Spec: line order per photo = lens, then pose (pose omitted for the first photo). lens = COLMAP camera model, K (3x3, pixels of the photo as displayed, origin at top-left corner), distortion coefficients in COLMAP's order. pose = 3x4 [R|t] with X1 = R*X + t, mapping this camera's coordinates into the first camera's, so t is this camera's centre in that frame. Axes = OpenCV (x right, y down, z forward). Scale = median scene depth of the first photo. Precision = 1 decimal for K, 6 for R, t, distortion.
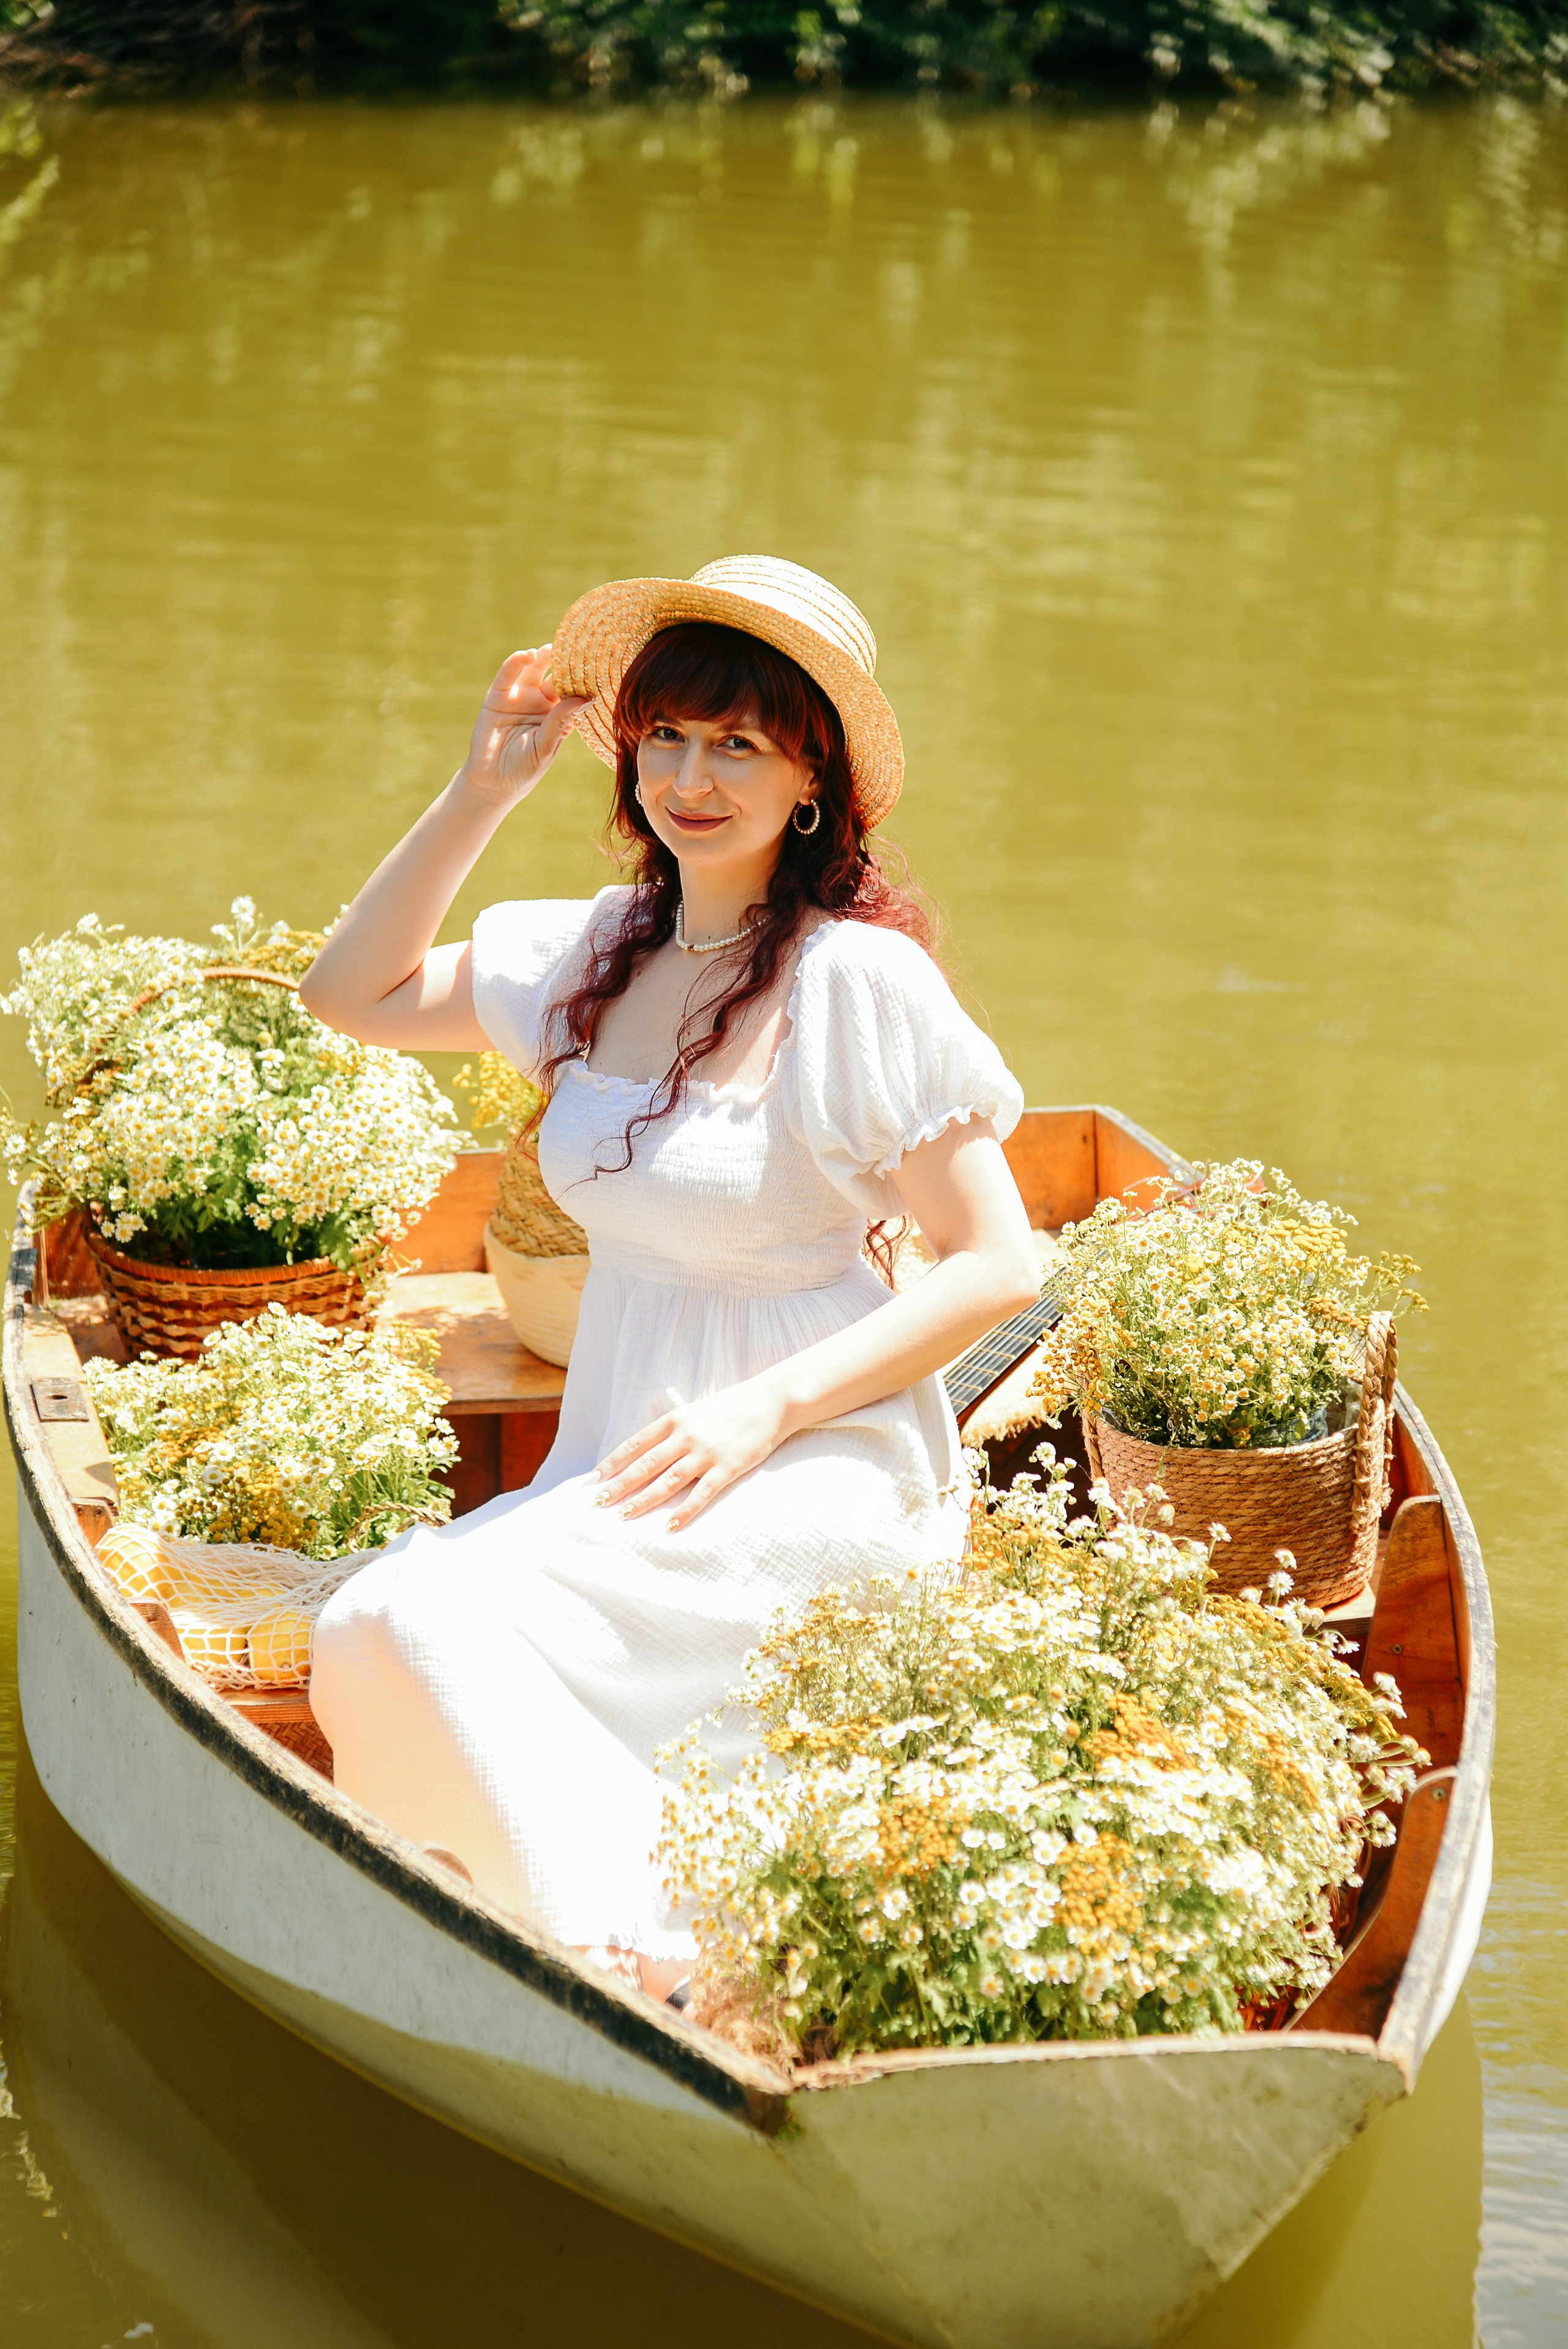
lens RADIAL K [[7724.8, 0, 760.9], [0, 7724.8, 1175.3], [0, 0, 1]] dist [0.912212, 0.000000]
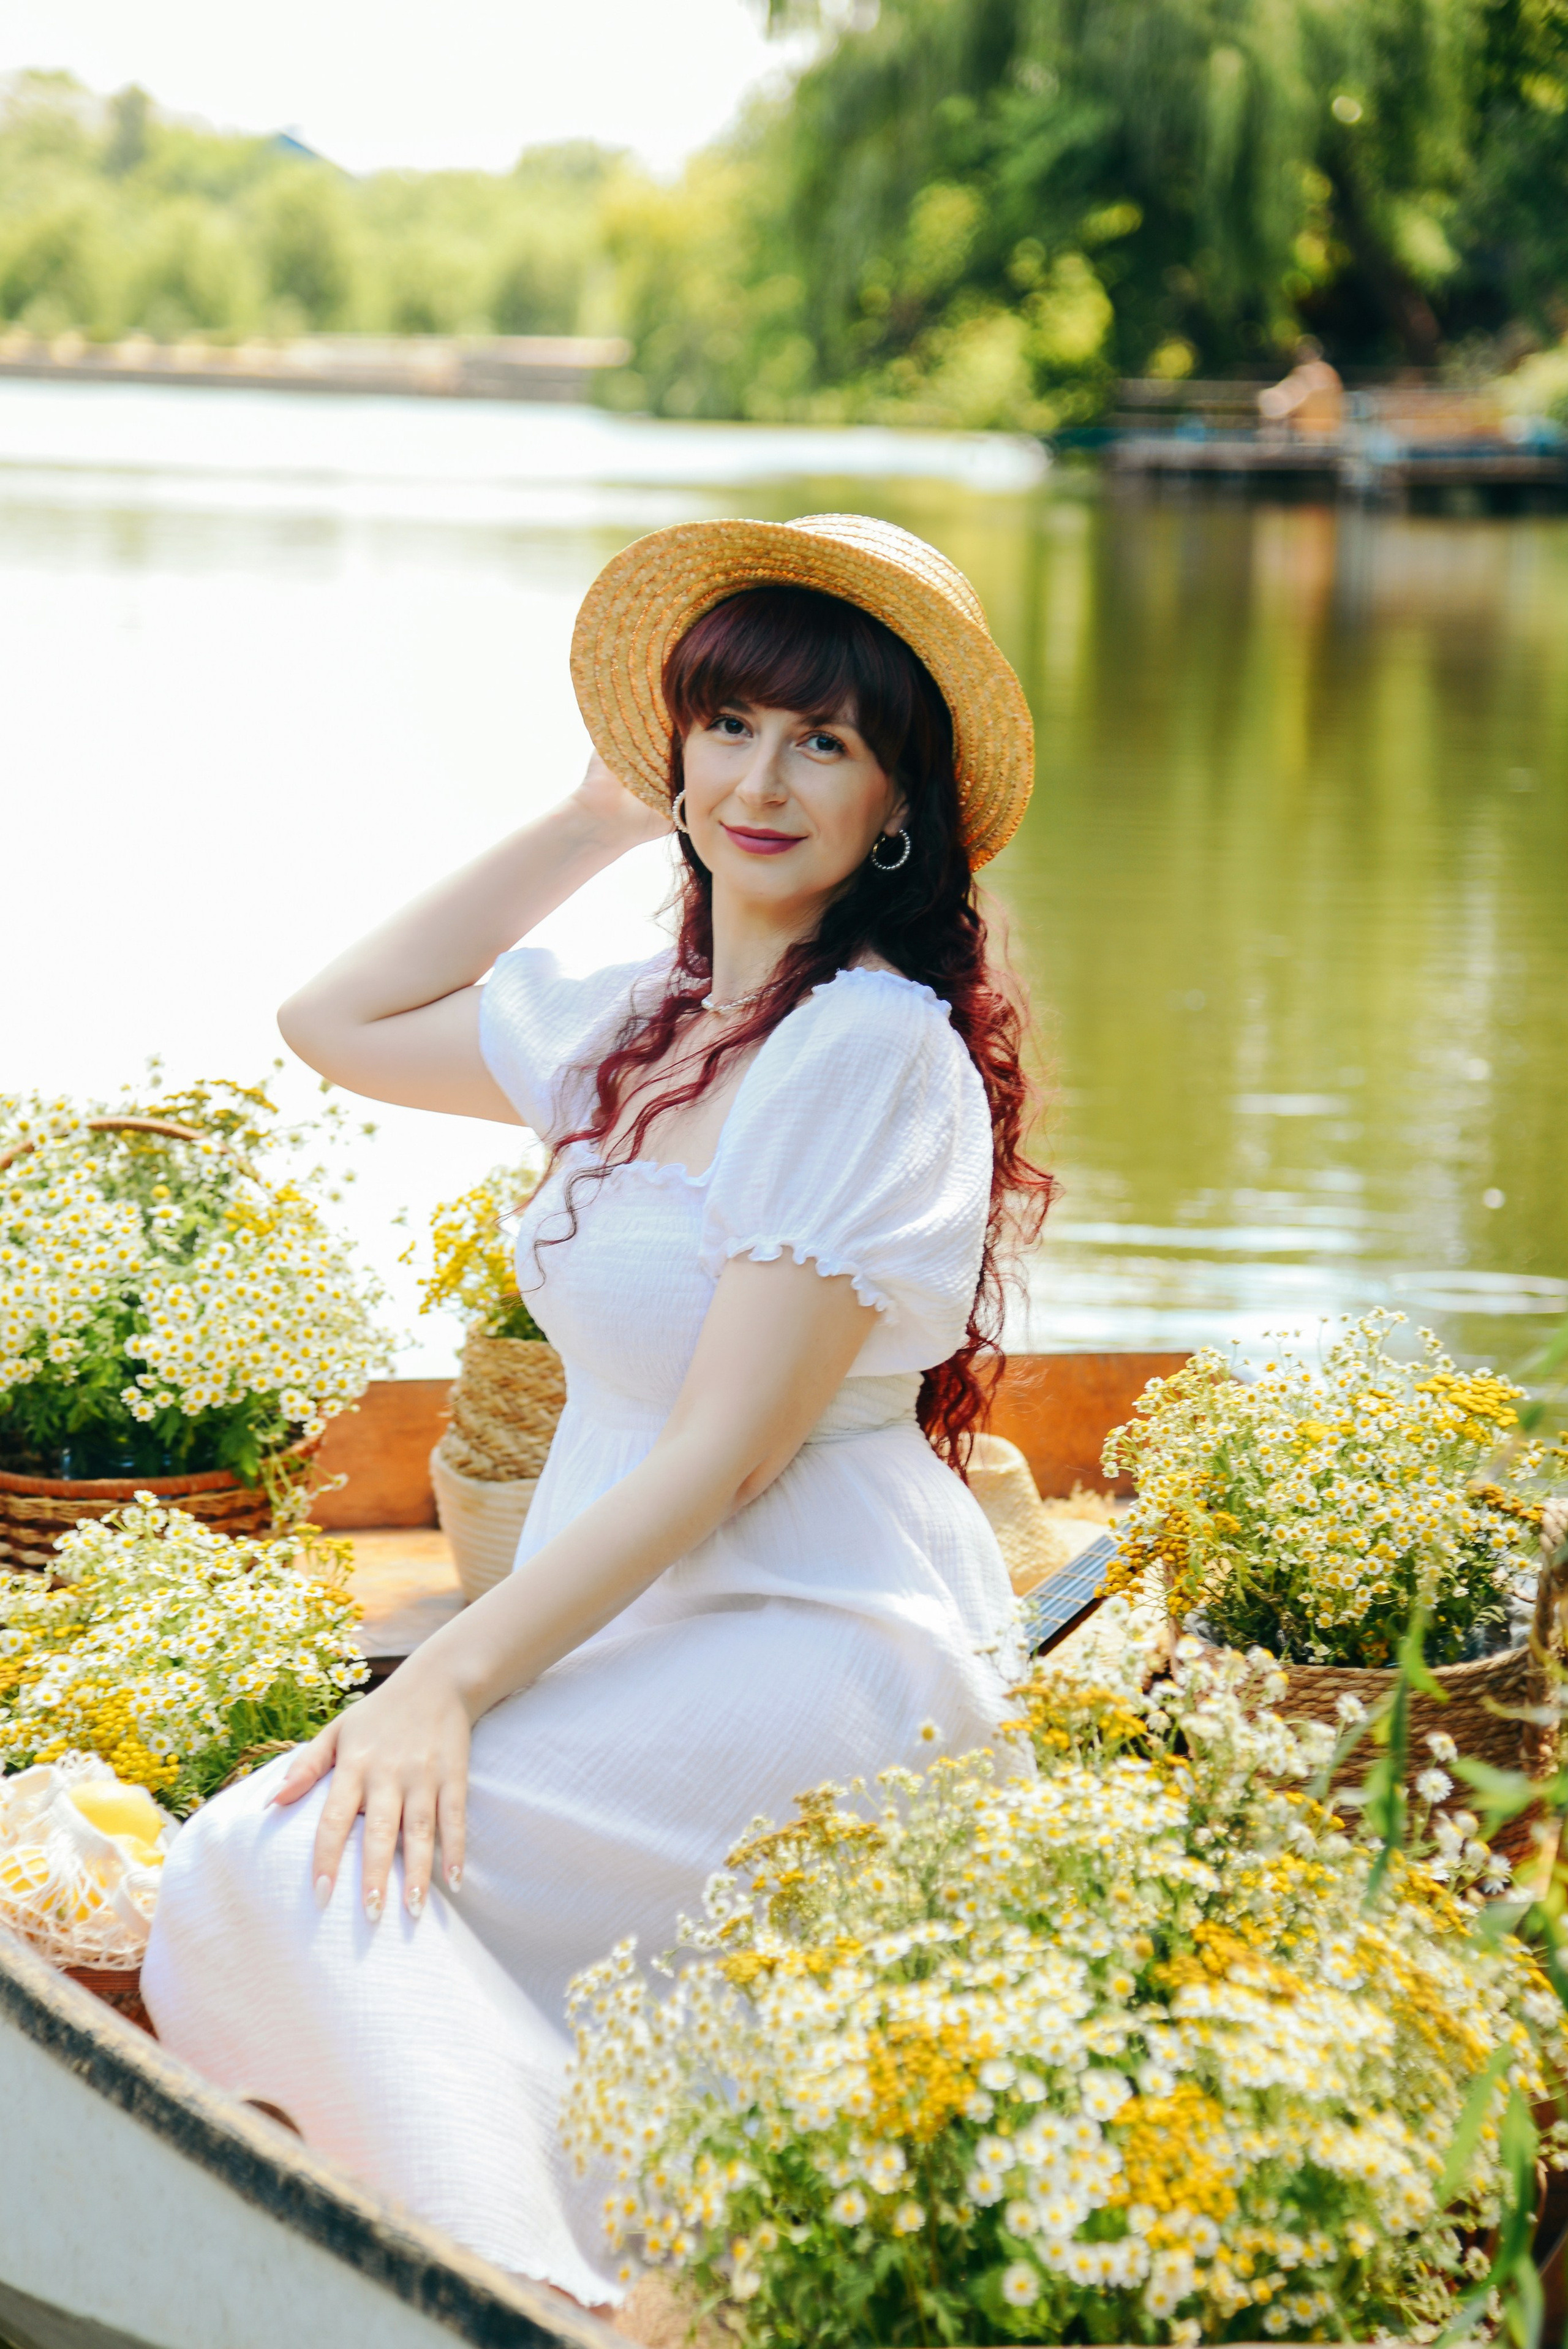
lens RADIAL K [[6994.8, 0, 797.6], [0, 6994.8, 1152.2], [0, 0, 1]] dist [0.582496, 0.000000]
pose [[0.999556, 0.024462, -0.017042, 0.017120], [-0.026279, 0.992878, -0.116198, 0.073547], [0.014078, 0.116594, 0.993080, 0.335239]]
